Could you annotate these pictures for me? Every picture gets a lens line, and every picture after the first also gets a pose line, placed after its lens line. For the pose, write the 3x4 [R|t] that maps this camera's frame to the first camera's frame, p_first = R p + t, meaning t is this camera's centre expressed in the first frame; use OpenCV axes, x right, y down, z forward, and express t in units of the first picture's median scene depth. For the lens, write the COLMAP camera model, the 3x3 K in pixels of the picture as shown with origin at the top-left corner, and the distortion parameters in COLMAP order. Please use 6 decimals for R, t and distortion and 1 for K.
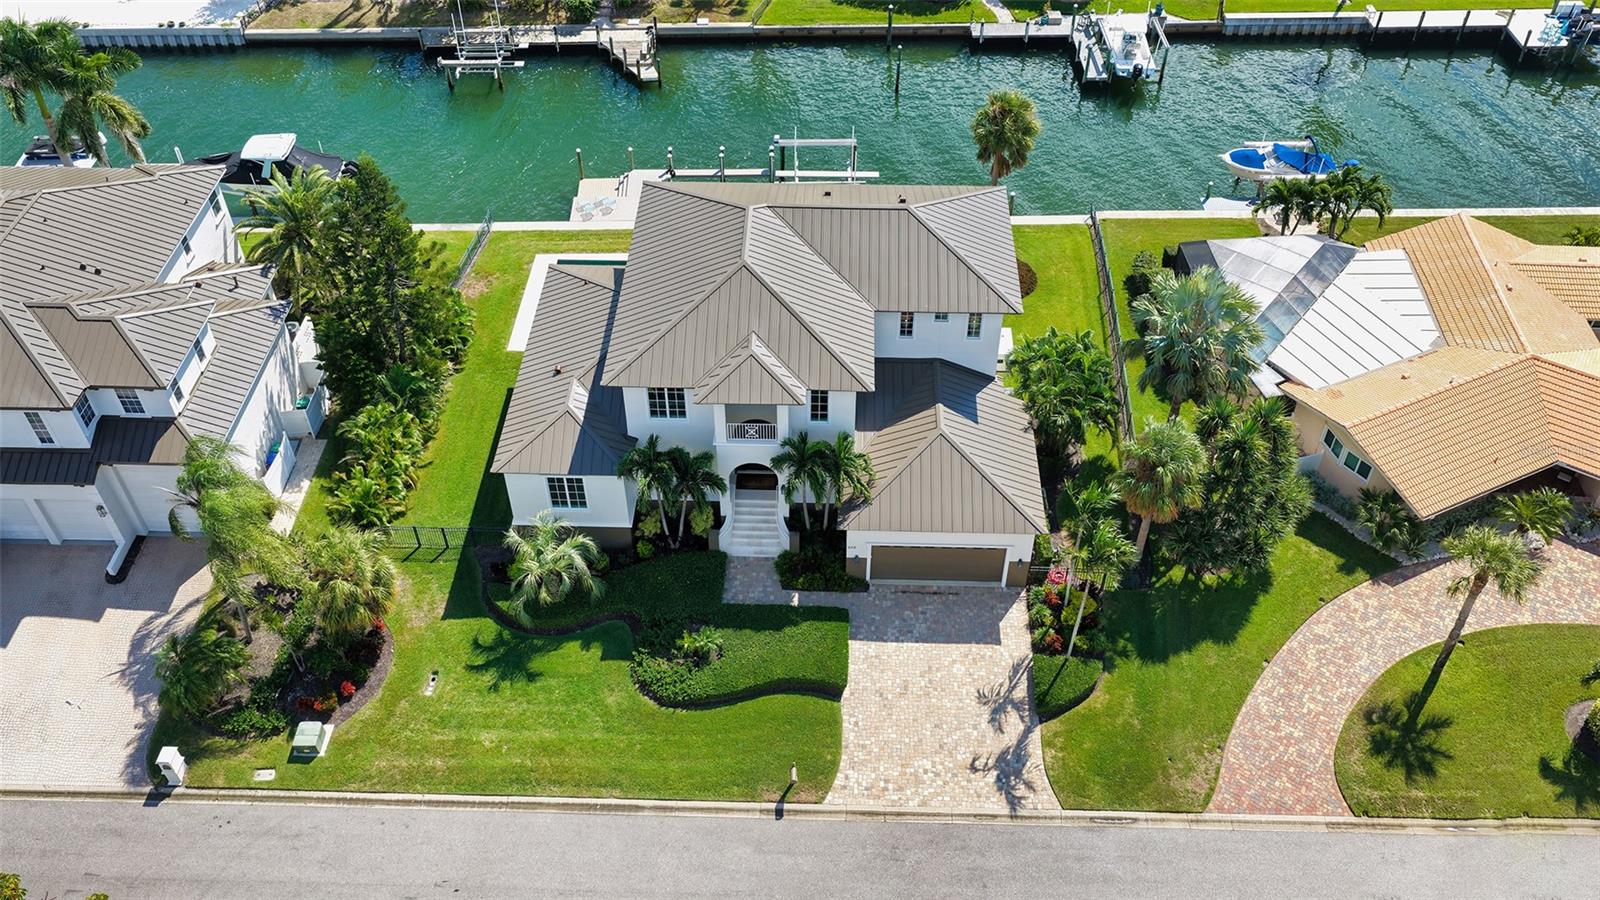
lens RADIAL K [[1321.6, 0, 801.0], [0, 1321.6, 450.0], [0, 0, 1]] dist [-0.010774, 0.040037]
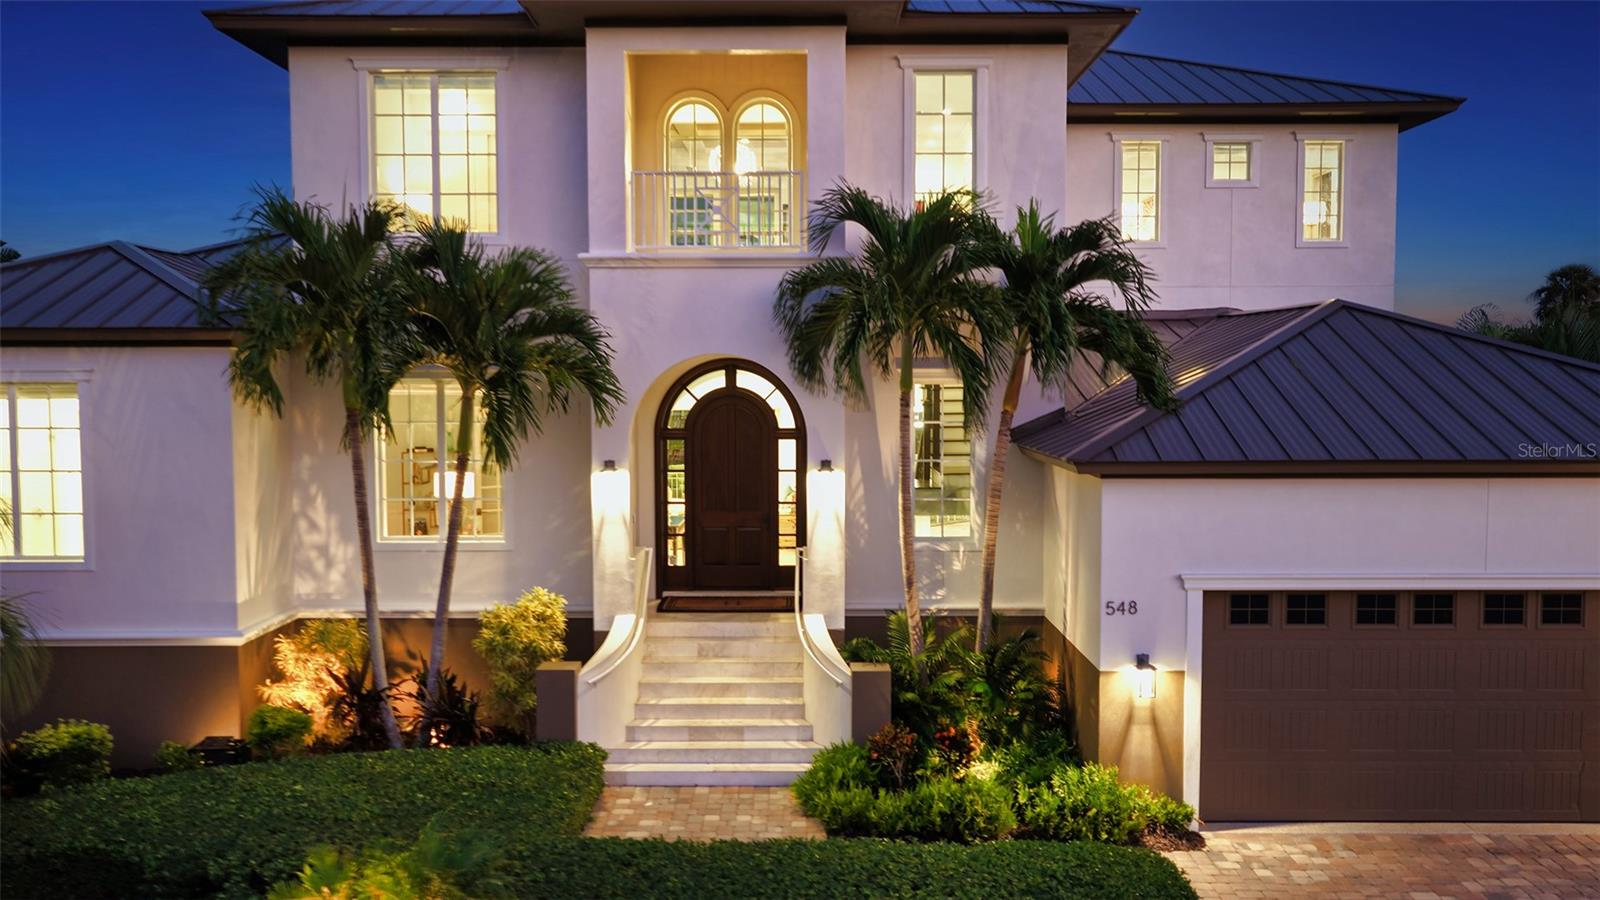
lens RADIAL K [[1321.6, 0, 799.5], [0, 1321.6, 453.9], [0, 0, 1]] dist [-0.010774, 0.040037]
pose [[0.999590, -0.003338, 0.028439, -0.028047], [0.021208, 0.753603, -0.656988, 0.218610], [-0.019238, 0.657322, 0.753365, 0.834771]]
